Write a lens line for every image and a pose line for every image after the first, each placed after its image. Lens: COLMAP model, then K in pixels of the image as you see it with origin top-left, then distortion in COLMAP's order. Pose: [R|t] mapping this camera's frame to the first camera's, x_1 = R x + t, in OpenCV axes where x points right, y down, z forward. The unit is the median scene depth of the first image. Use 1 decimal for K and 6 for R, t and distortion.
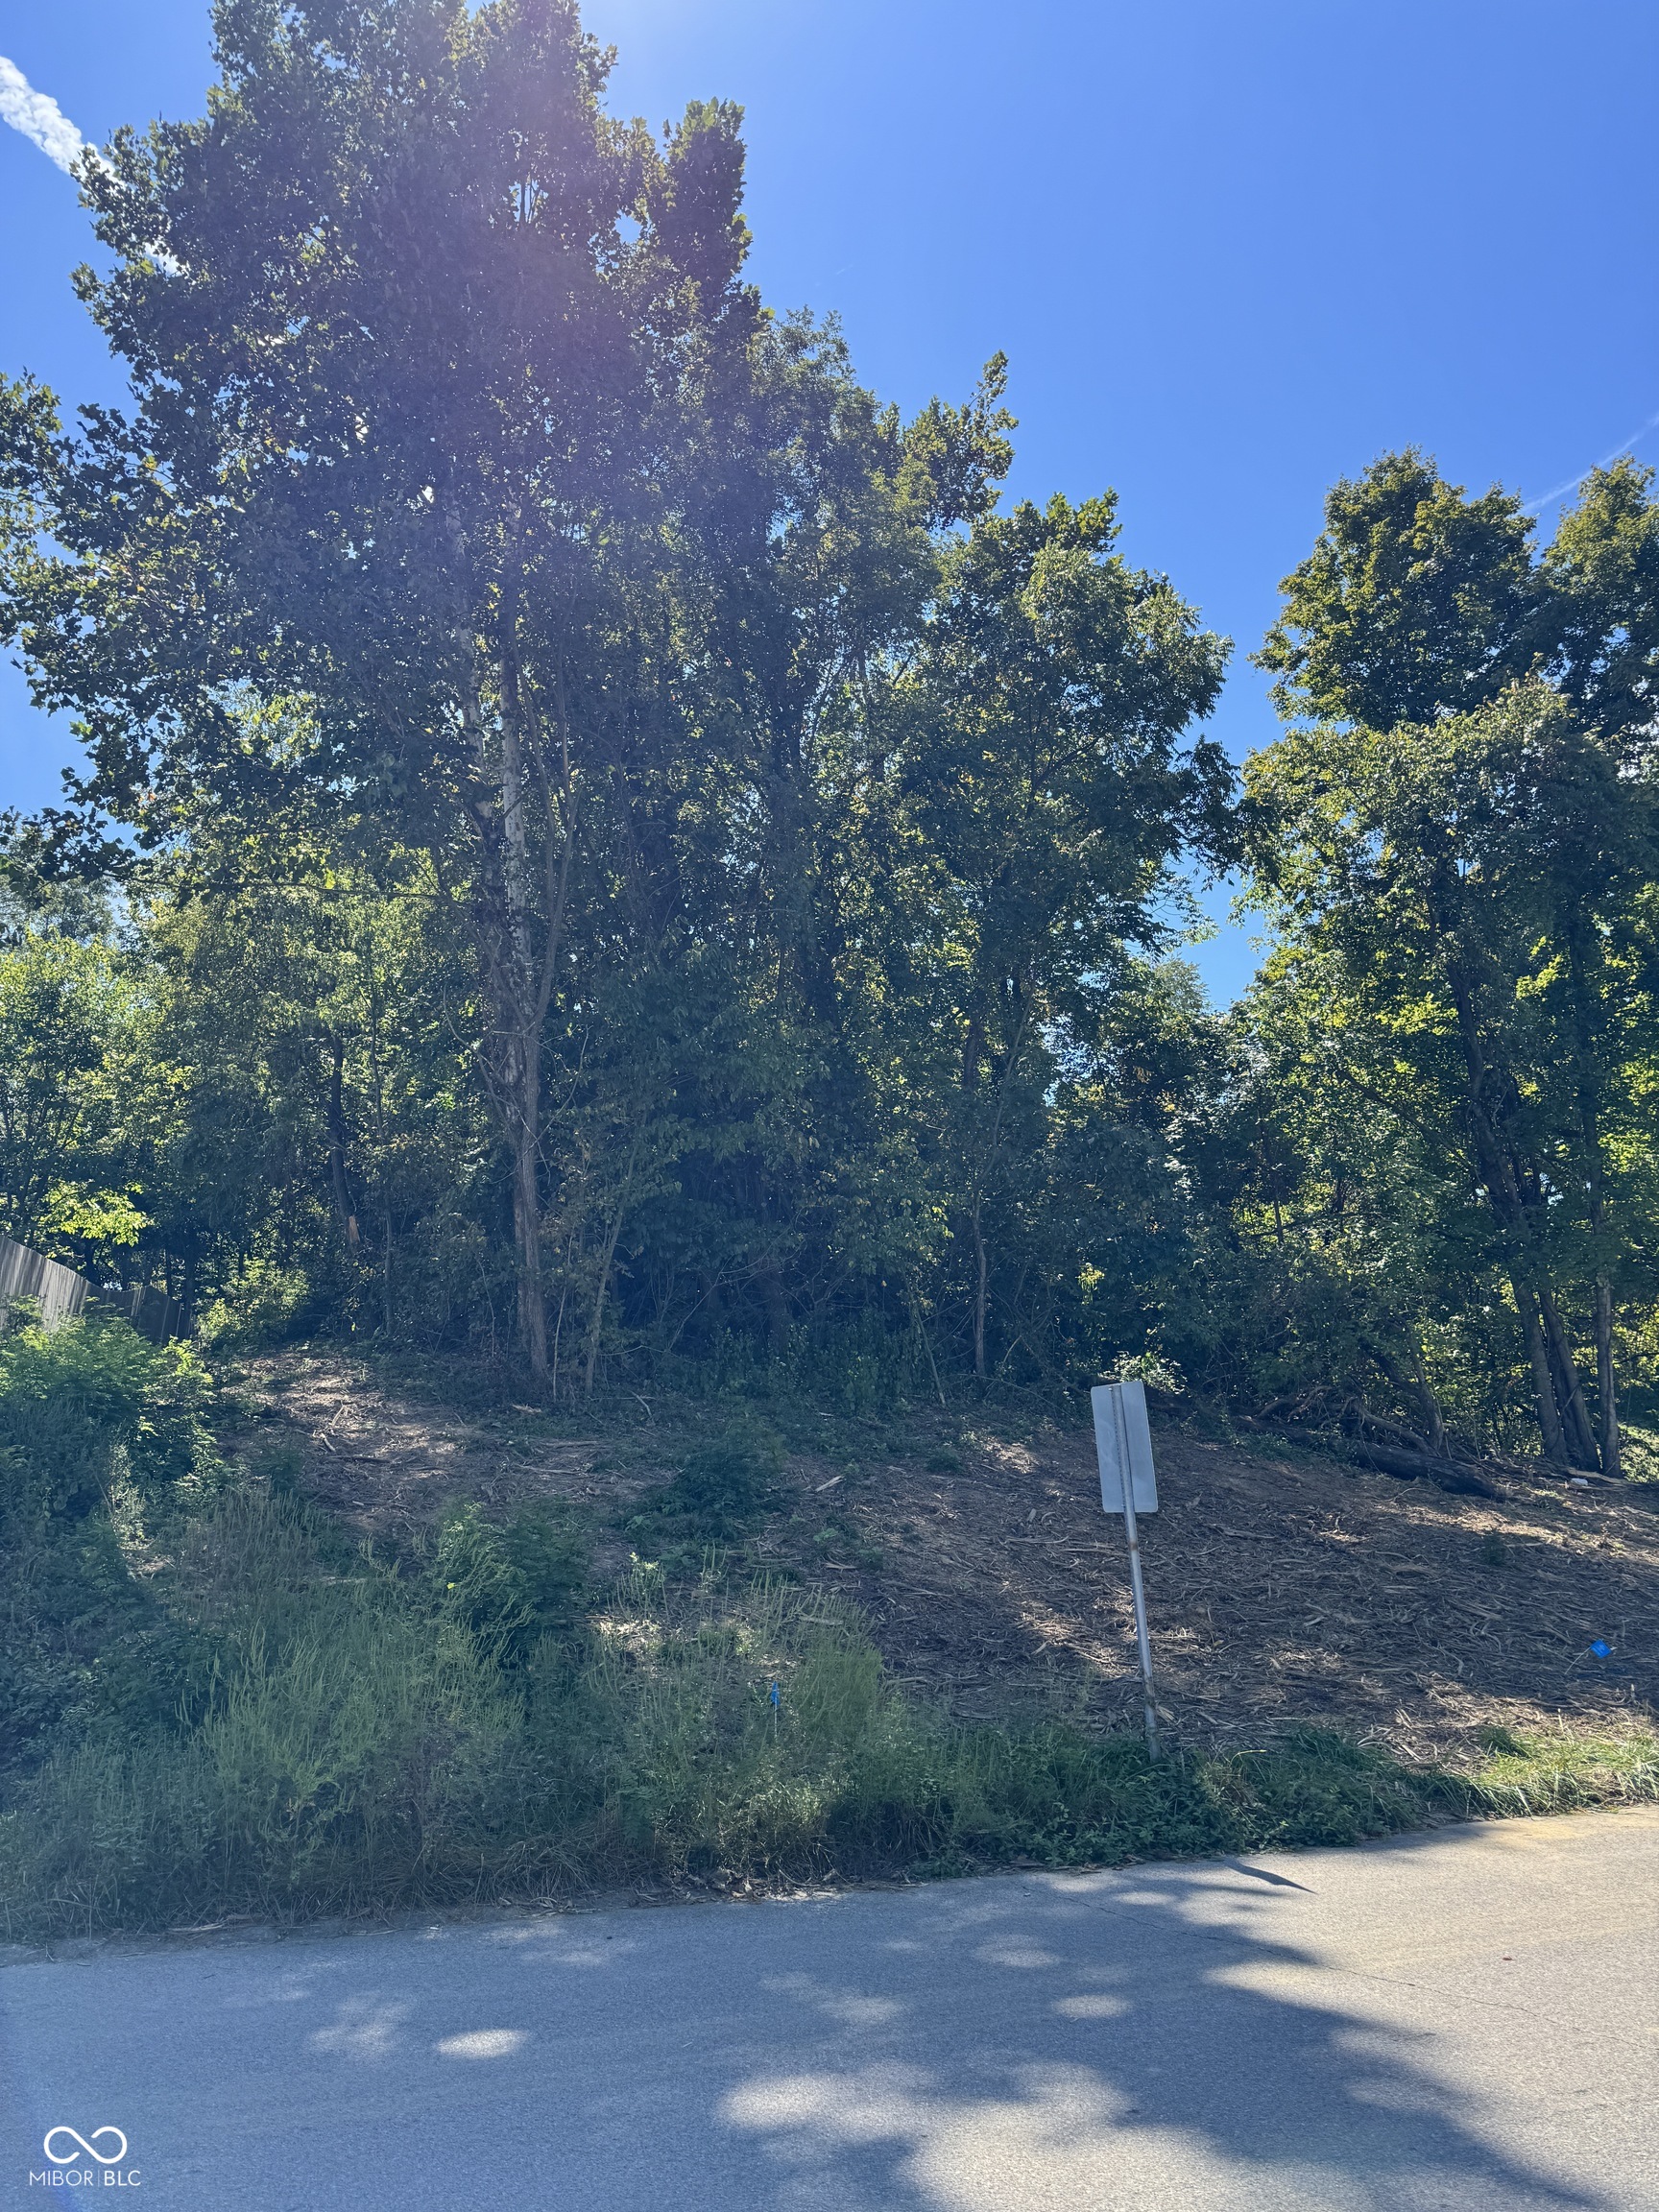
lens RADIAL K [[1548.4, 0, 818.1], [0, 1548.4, 1108.6], [0, 0, 1]] dist [0.022647, -0.034157]
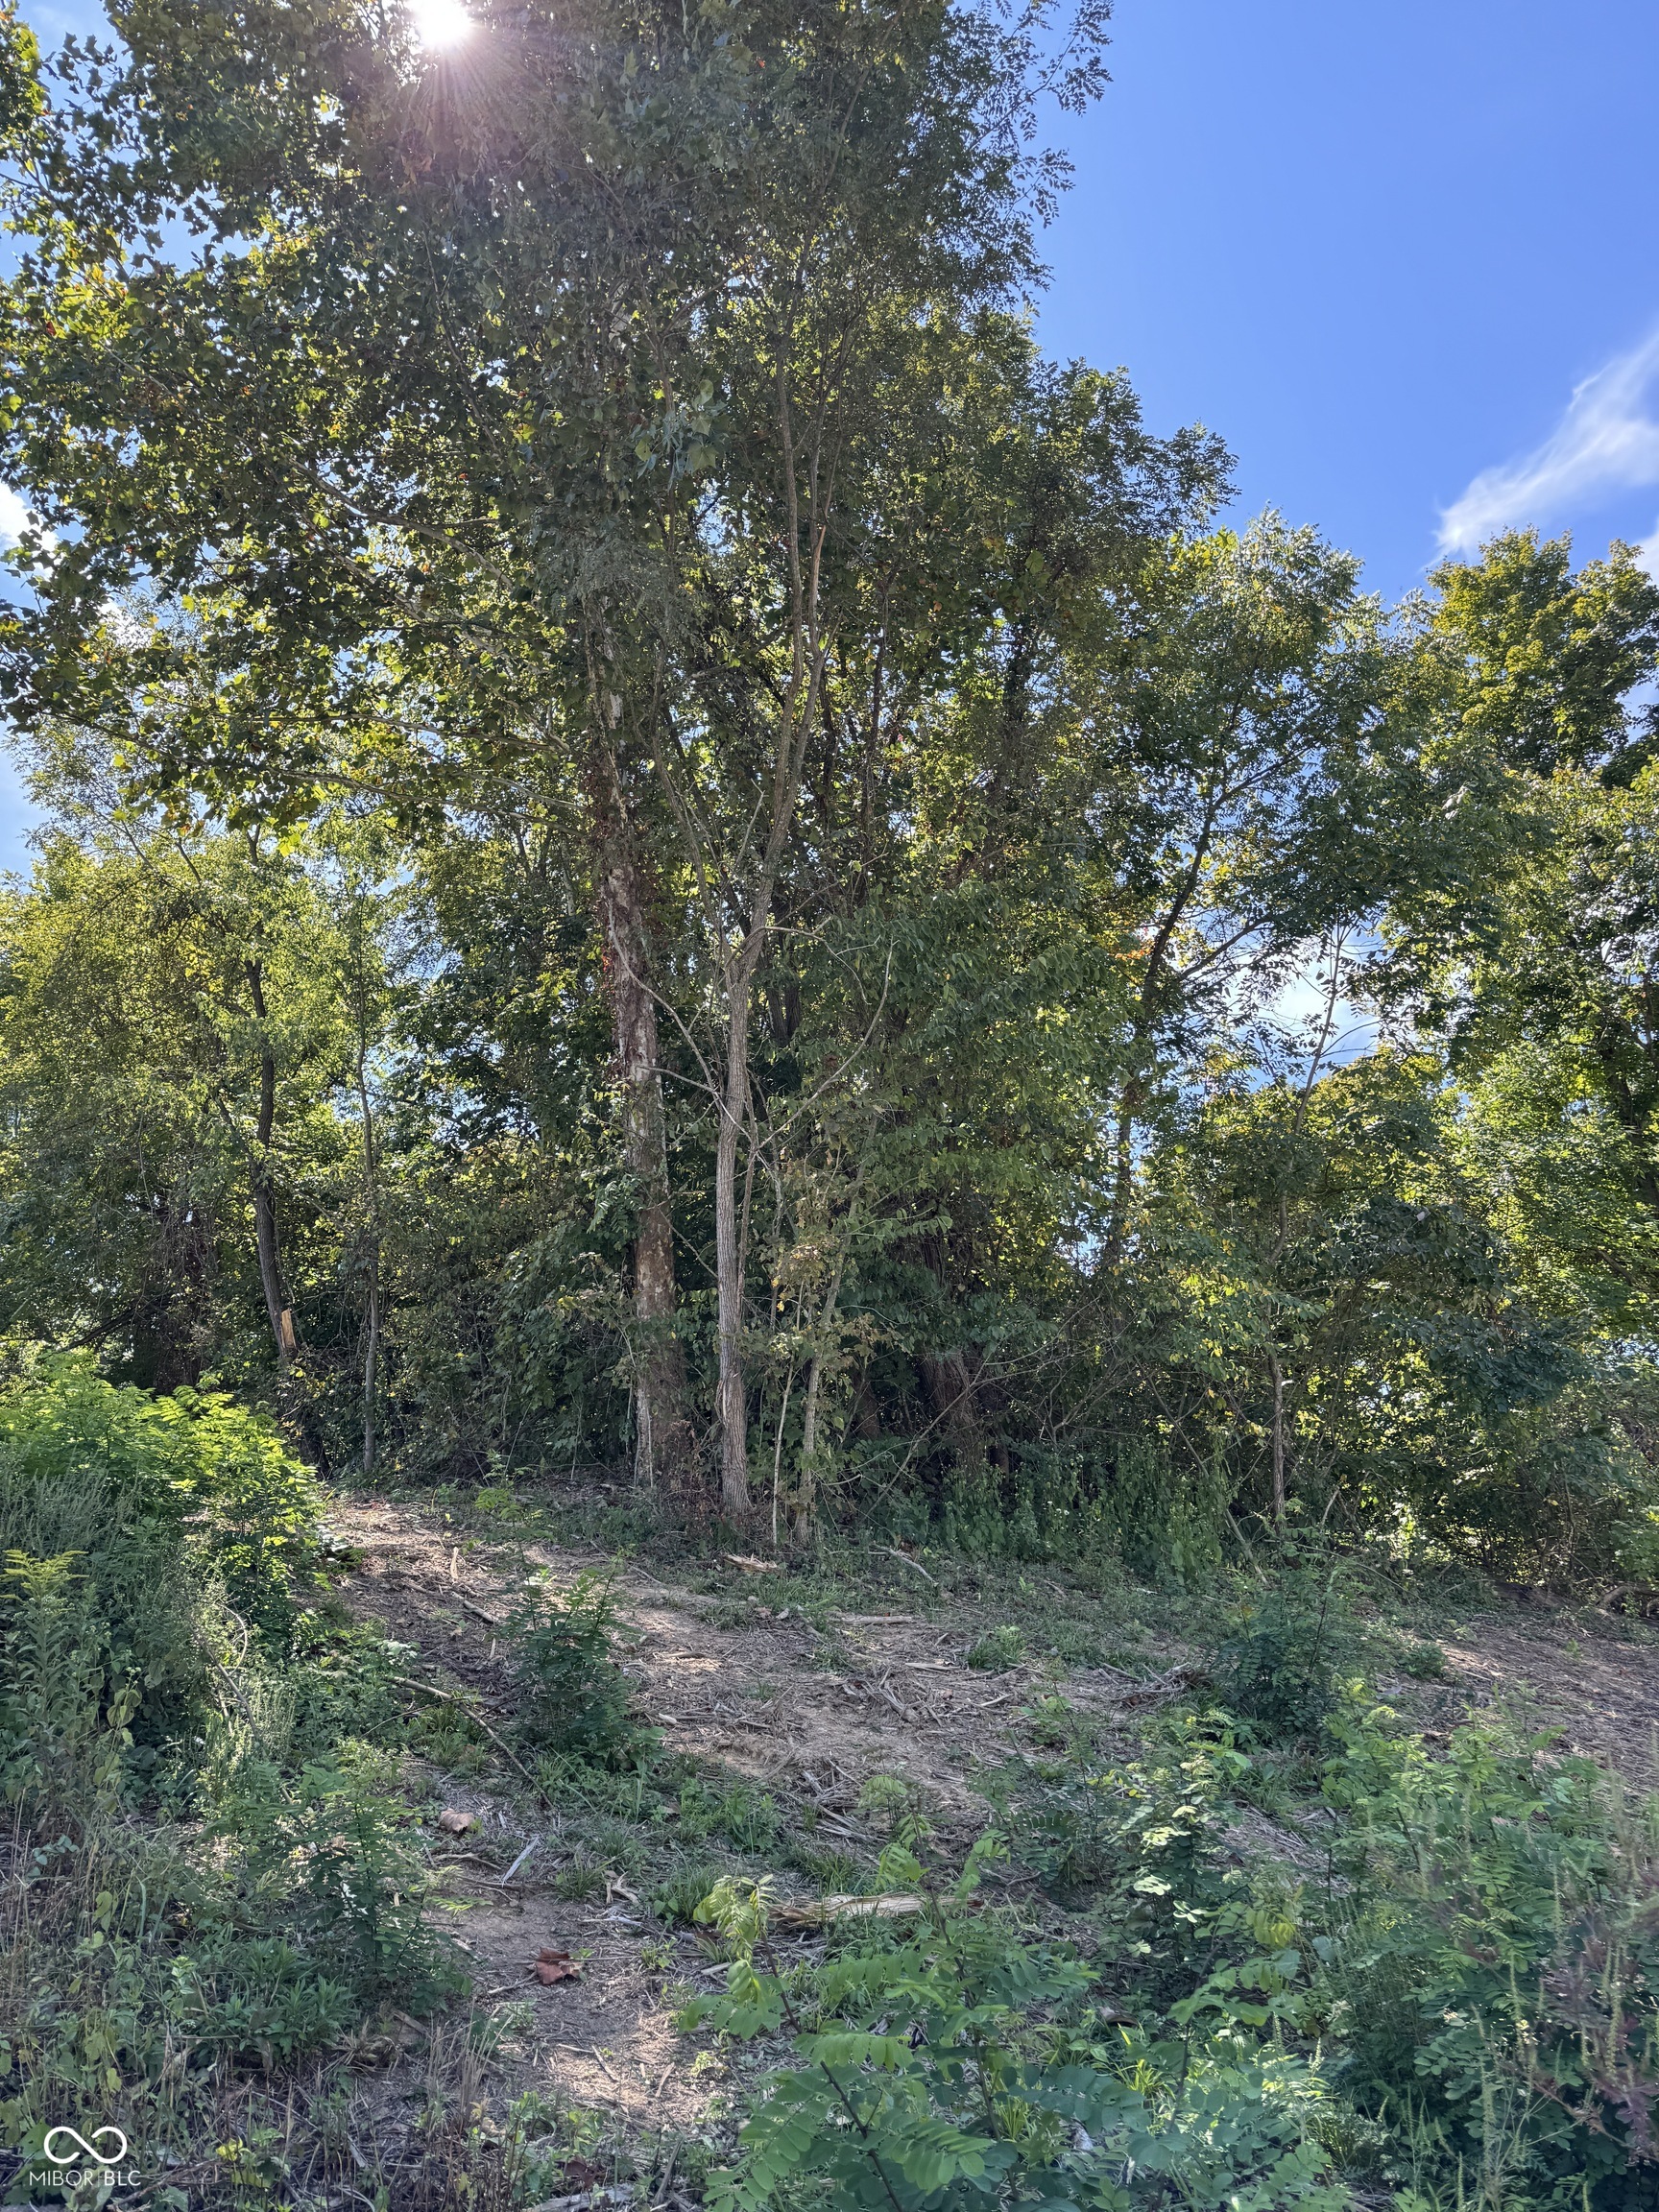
lens RADIAL K [[1582.1, 0, 818.7], [0, 1582.1, 1106.0], [0, 0, 1]] dist [0.070902, -0.135962]
pose [[0.989532, 0.059744, 0.131368, -0.149171], [-0.042880, 0.990892, -0.127650, 0.052372], [-0.137798, 0.120681, 0.983081, 0.205789]]
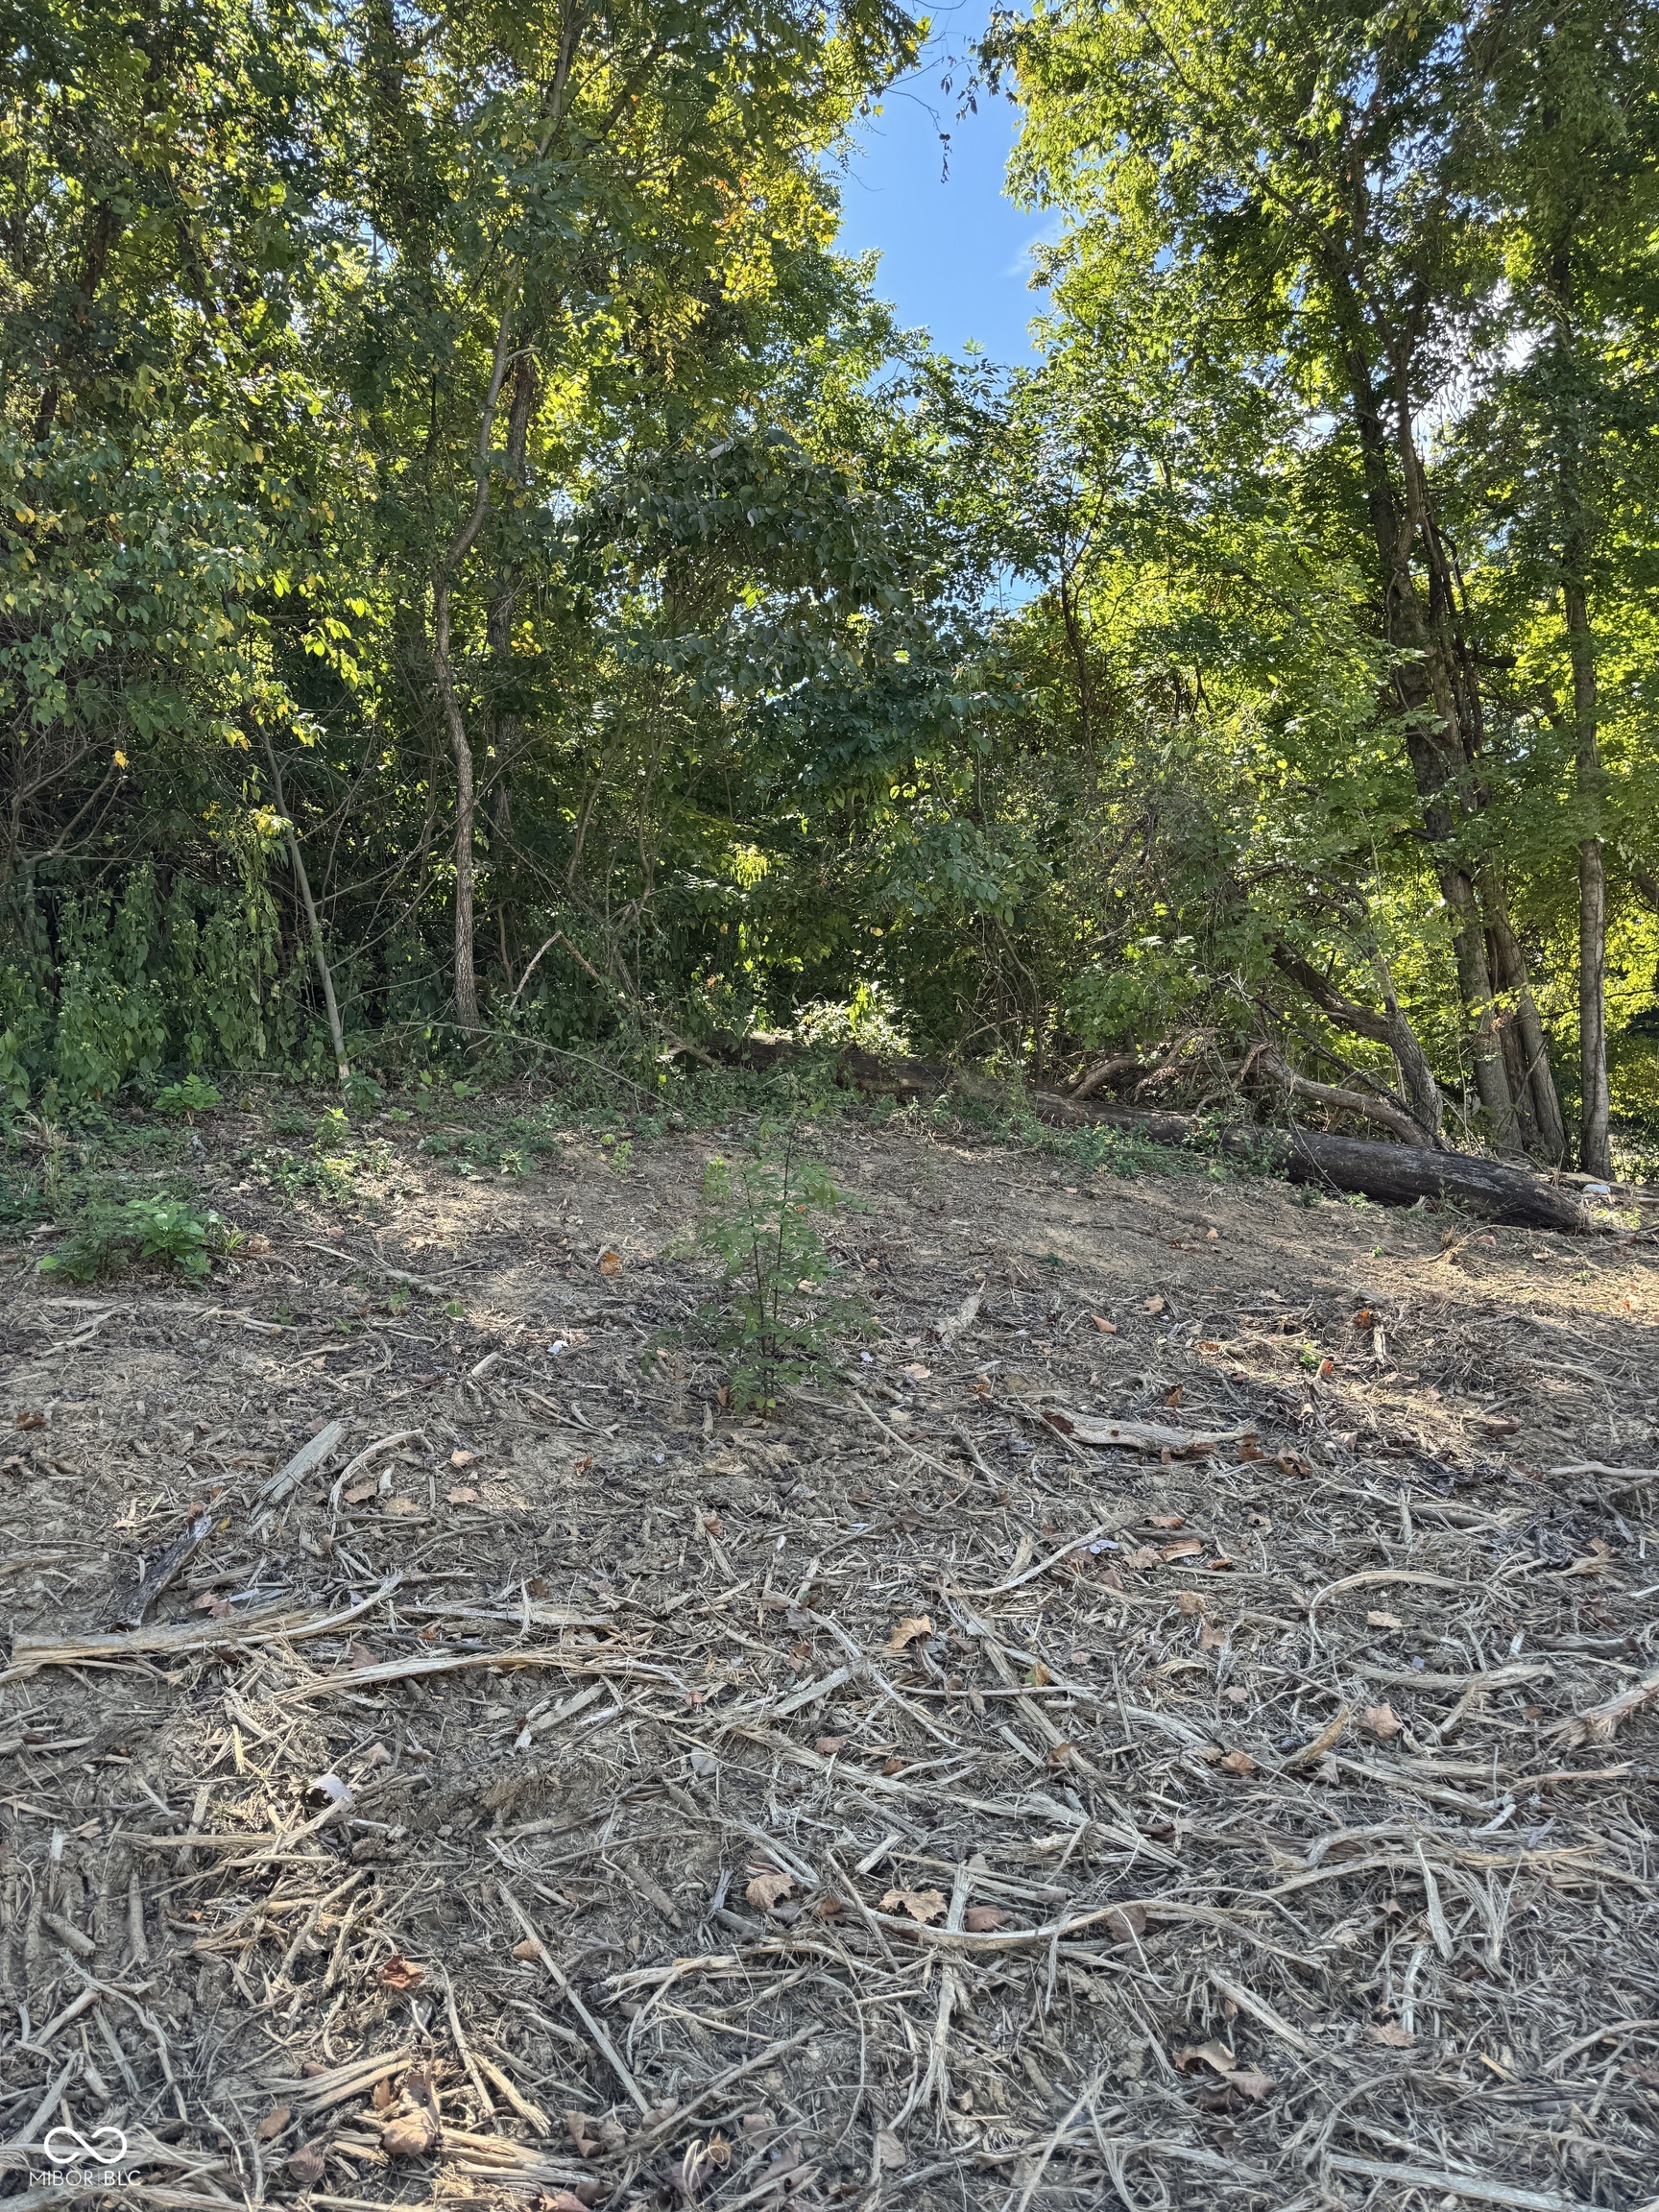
lens RADIAL K [[1548.4, 0, 818.1], [0, 1548.4, 1108.6], [0, 0, 1]] dist [0.022647, -0.034157]
pose [[0.986048, -0.049377, 0.158967, 0.096418], [0.023469, 0.986691, 0.160904, 0.093574], [-0.164796, -0.154929, 0.974084, 0.411267]]
